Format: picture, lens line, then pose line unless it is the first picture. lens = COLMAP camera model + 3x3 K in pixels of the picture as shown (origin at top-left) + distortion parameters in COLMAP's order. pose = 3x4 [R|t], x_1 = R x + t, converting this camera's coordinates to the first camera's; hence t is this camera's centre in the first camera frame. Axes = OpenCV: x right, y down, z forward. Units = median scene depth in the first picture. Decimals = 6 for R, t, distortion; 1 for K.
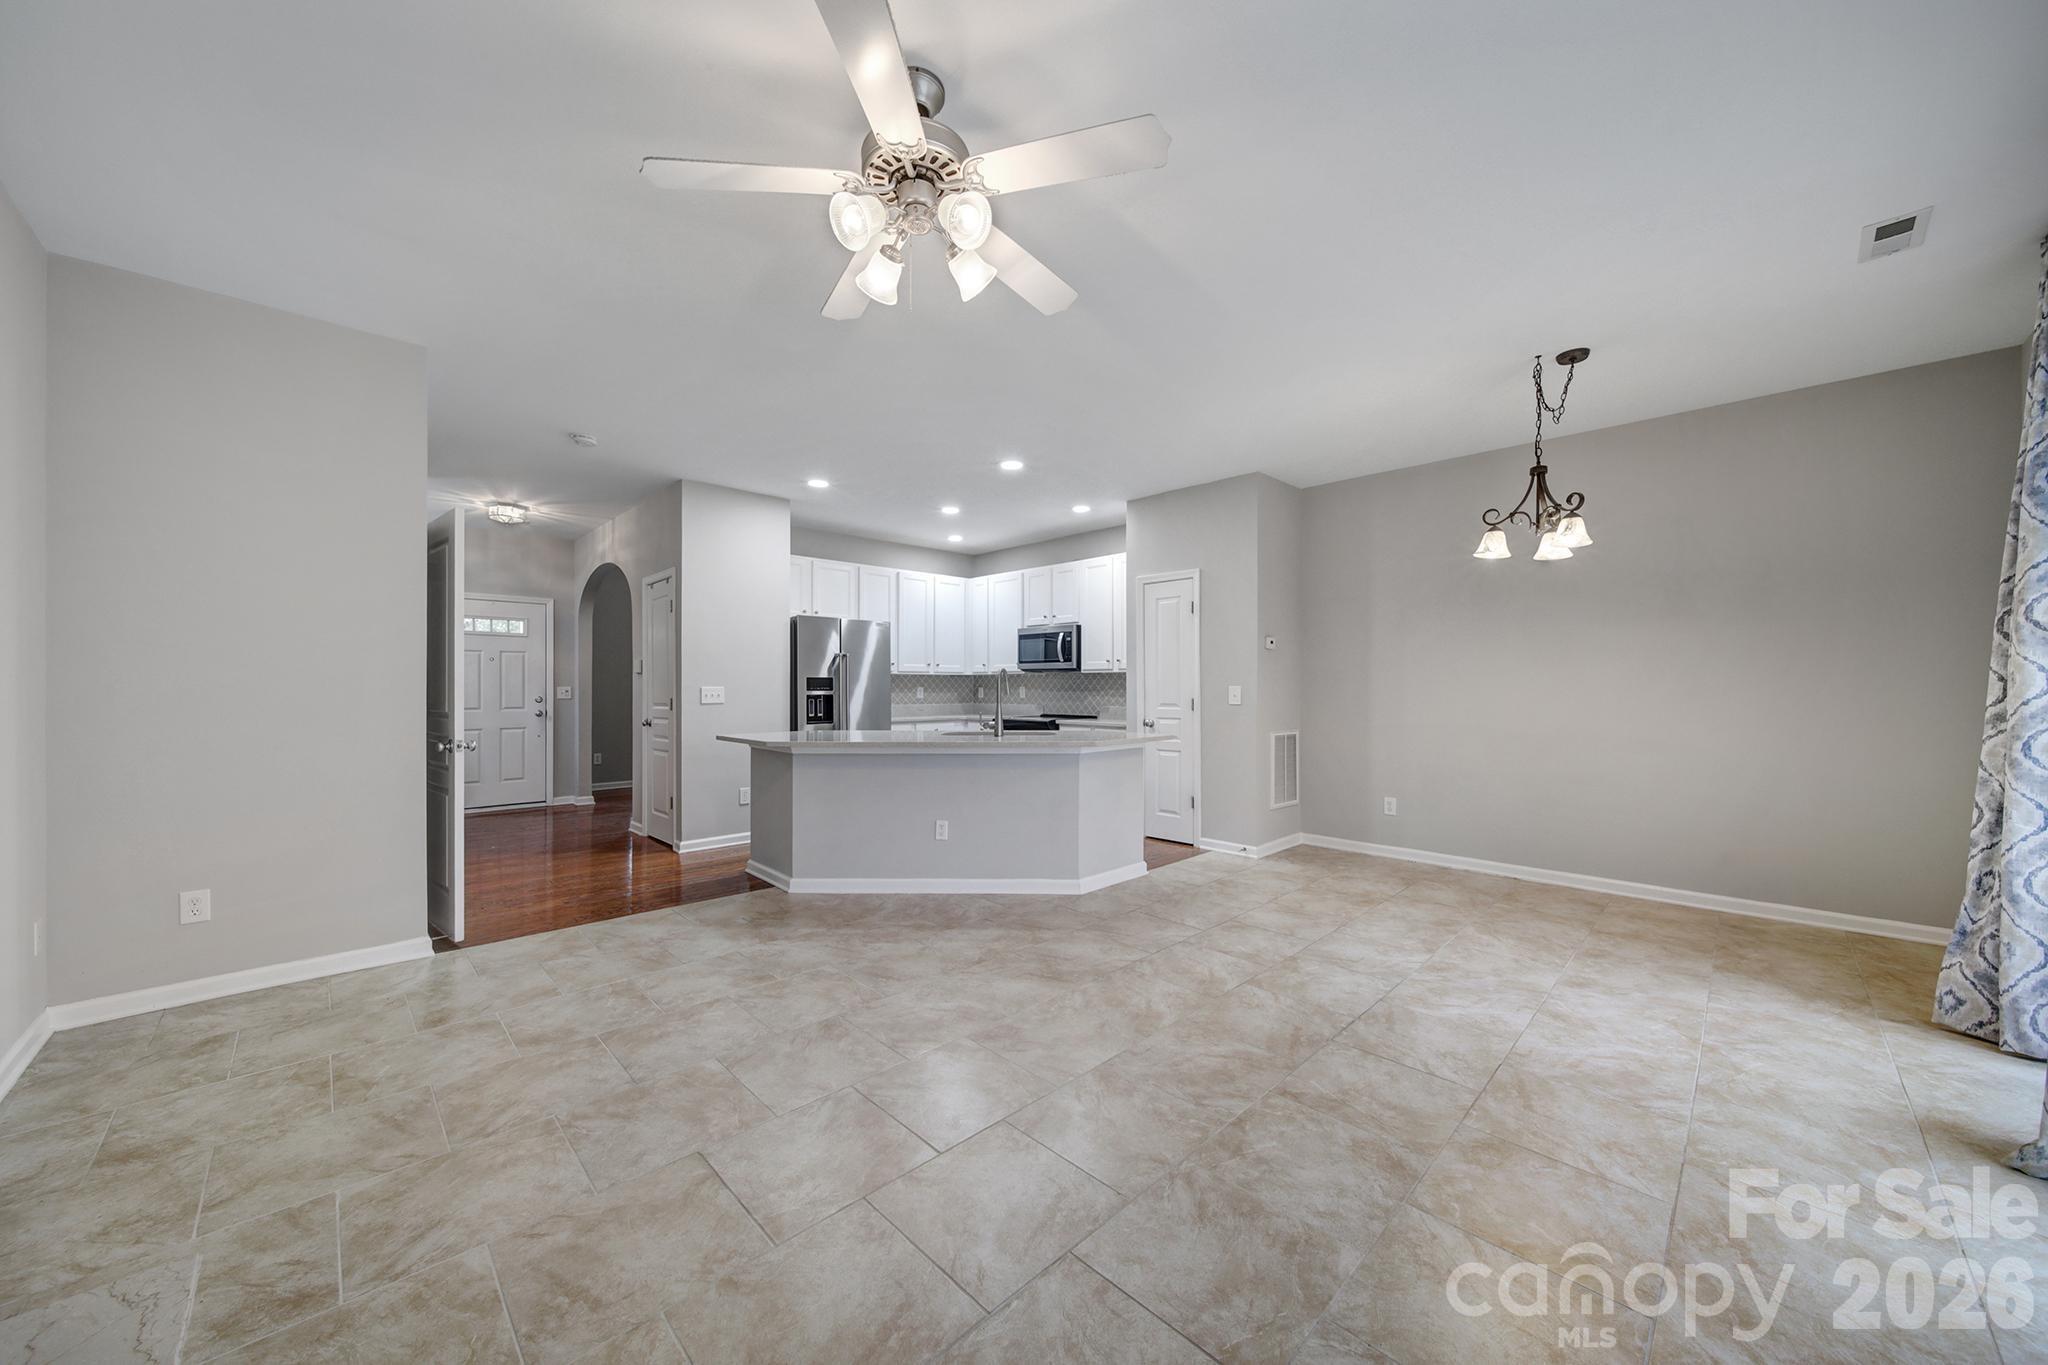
lens RADIAL K [[722.0, 0, 1026.5], [0, 722.0, 689.6], [0, 0, 1]] dist [-0.000882, -0.000229]
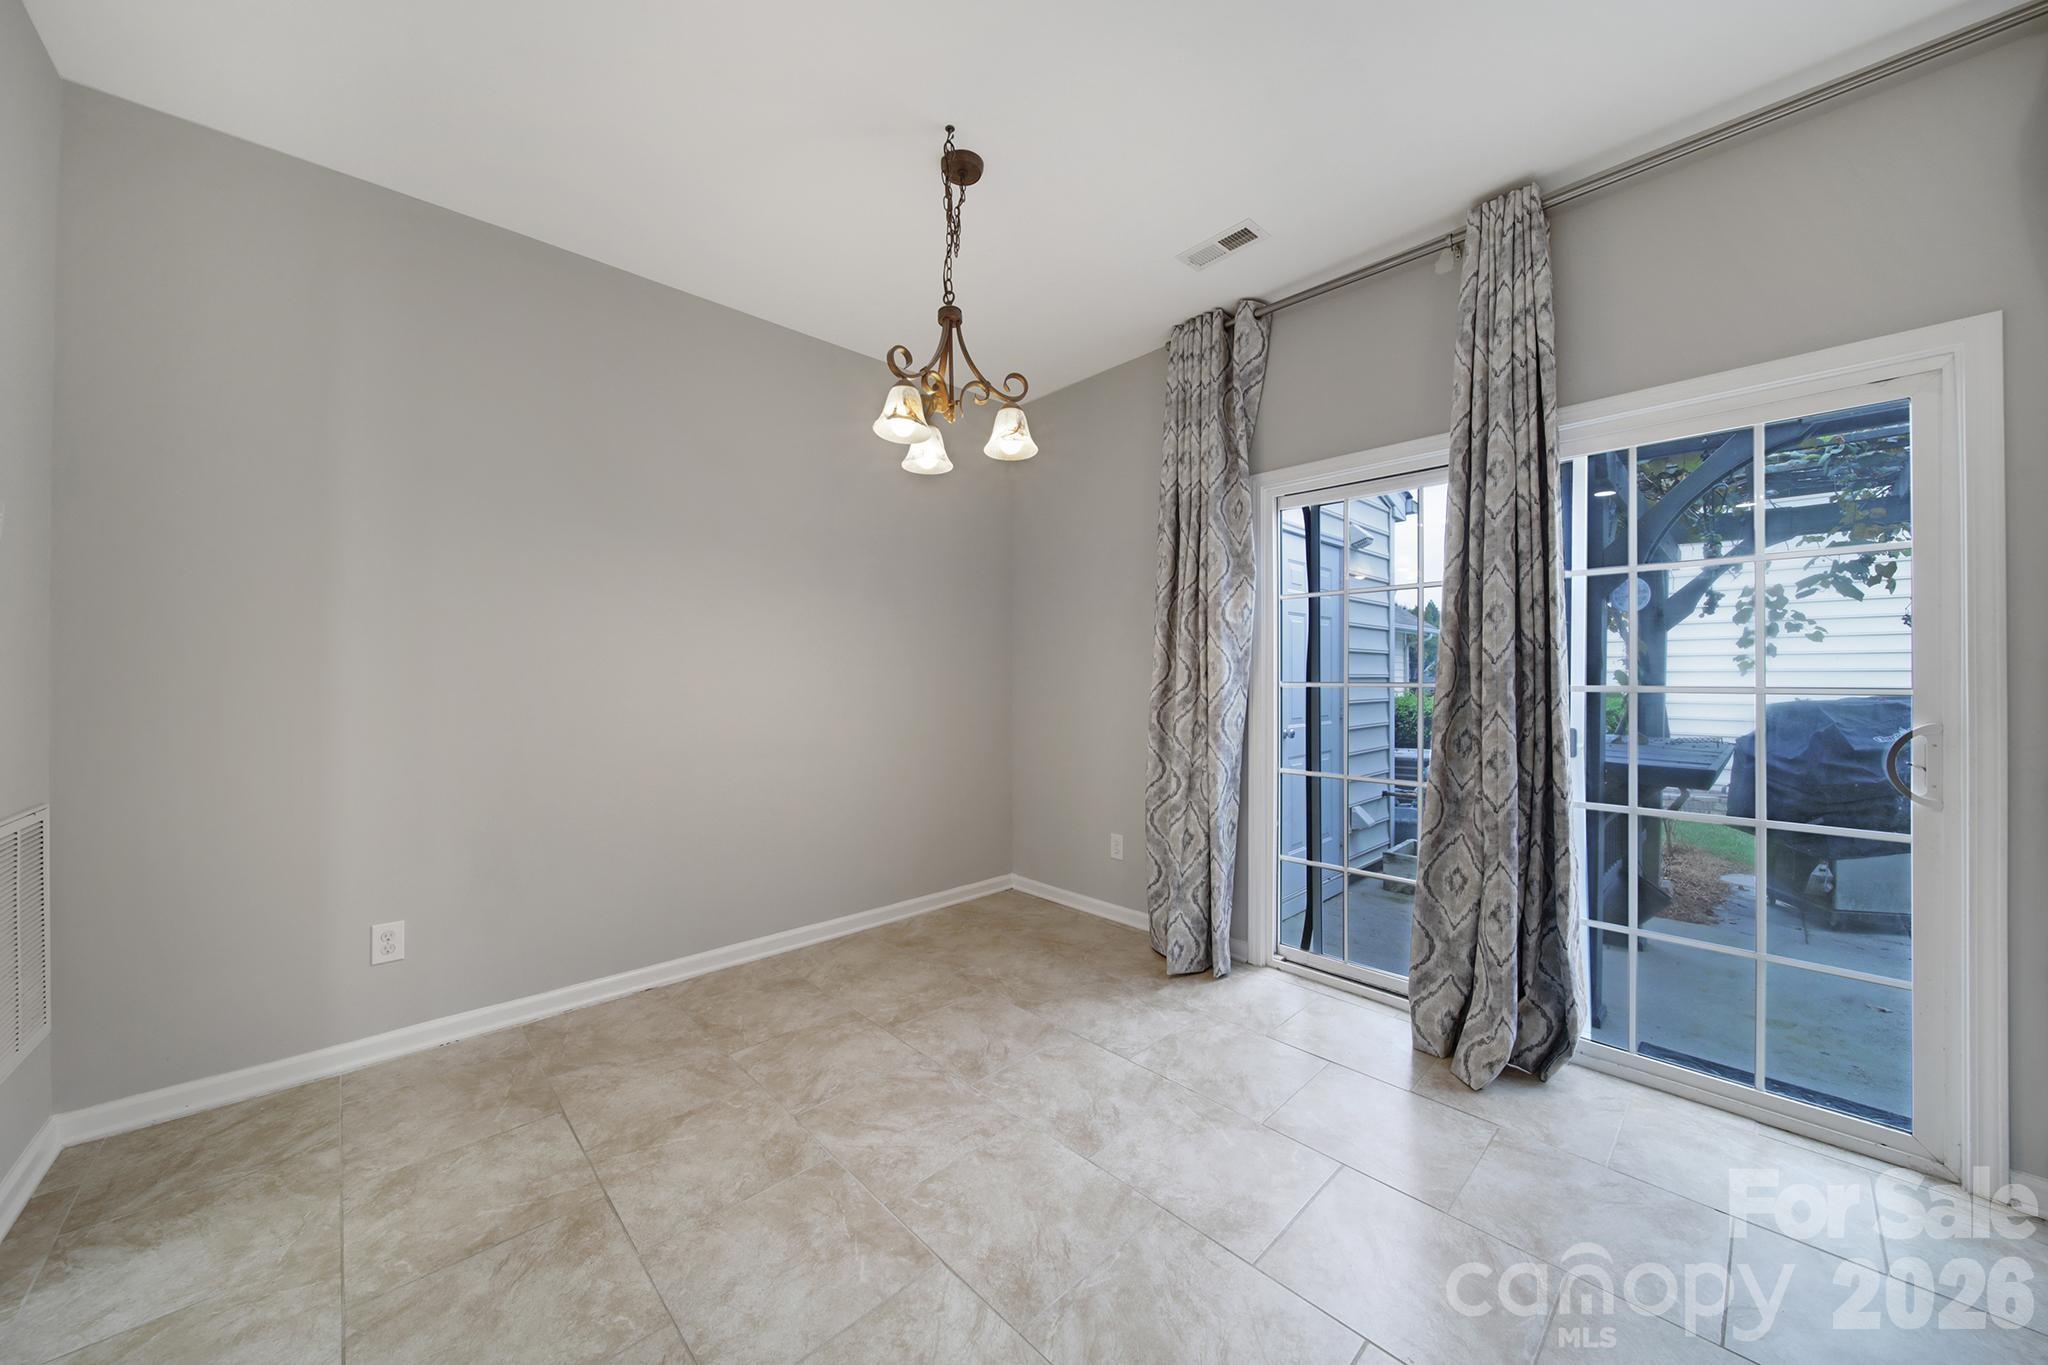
lens RADIAL K [[712.8, 0, 1020.8], [0, 712.8, 674.8], [0, 0, 1]] dist [-0.000608, -0.002256]
pose [[0.023604, 0.004412, 0.999712, 0.093349], [0.004835, 0.999978, -0.004527, 0.000586], [-0.999710, 0.004941, 0.023582, 0.757892]]
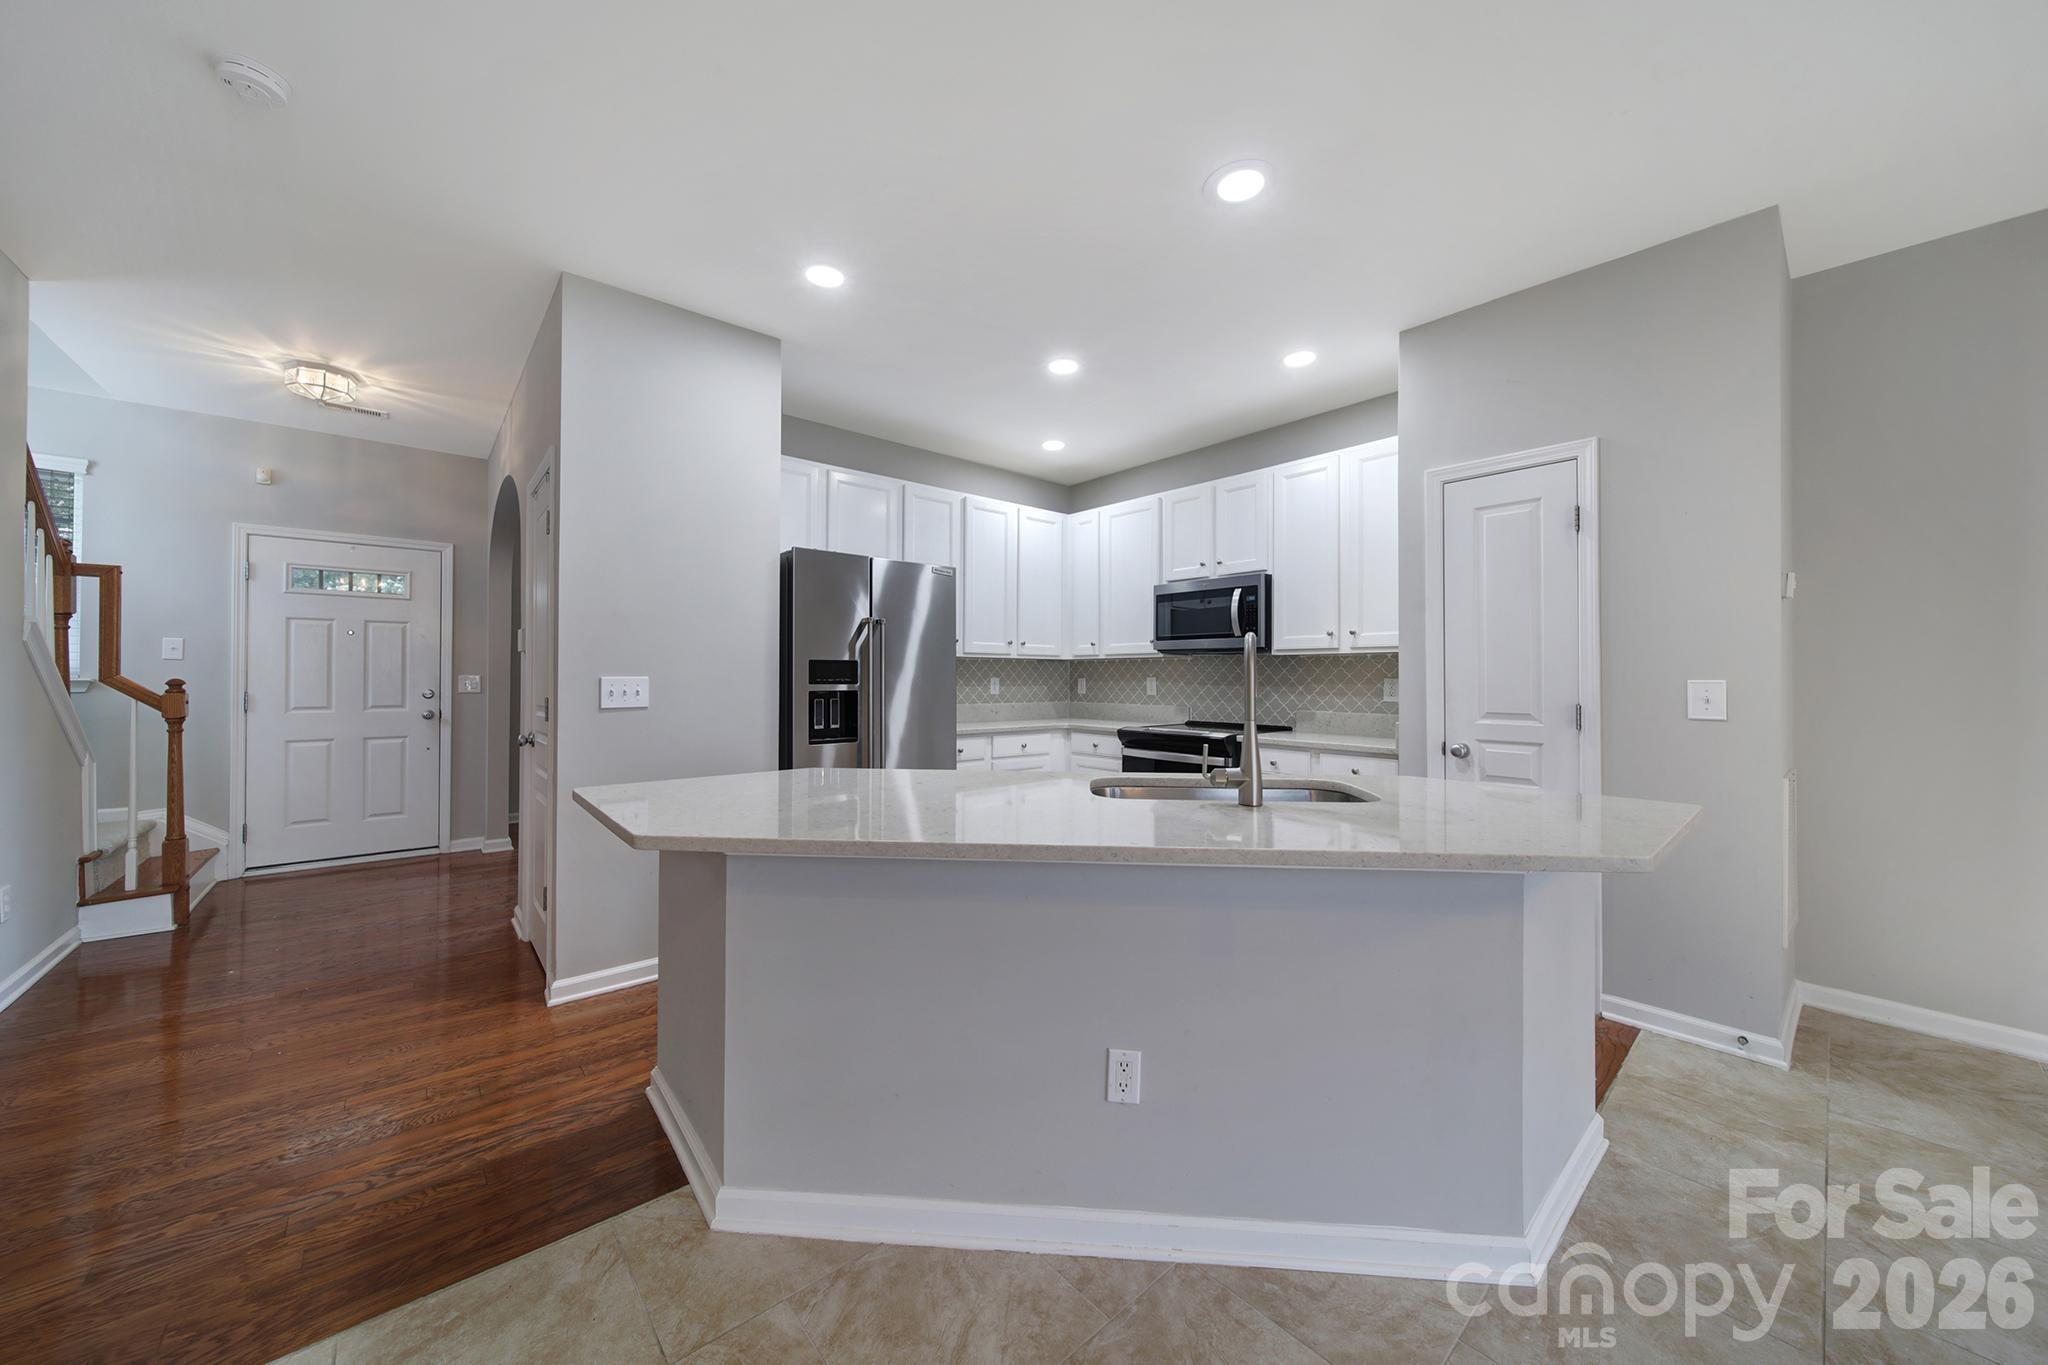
lens RADIAL K [[723.1, 0, 1026.6], [0, 723.1, 677.1], [0, 0, 1]] dist [-0.000907, -0.002229]
pose [[0.998183, 0.004440, -0.060097, -0.150496], [-0.004632, 0.999985, -0.003050, -0.004160], [0.060082, 0.003323, 0.998188, 0.656556]]
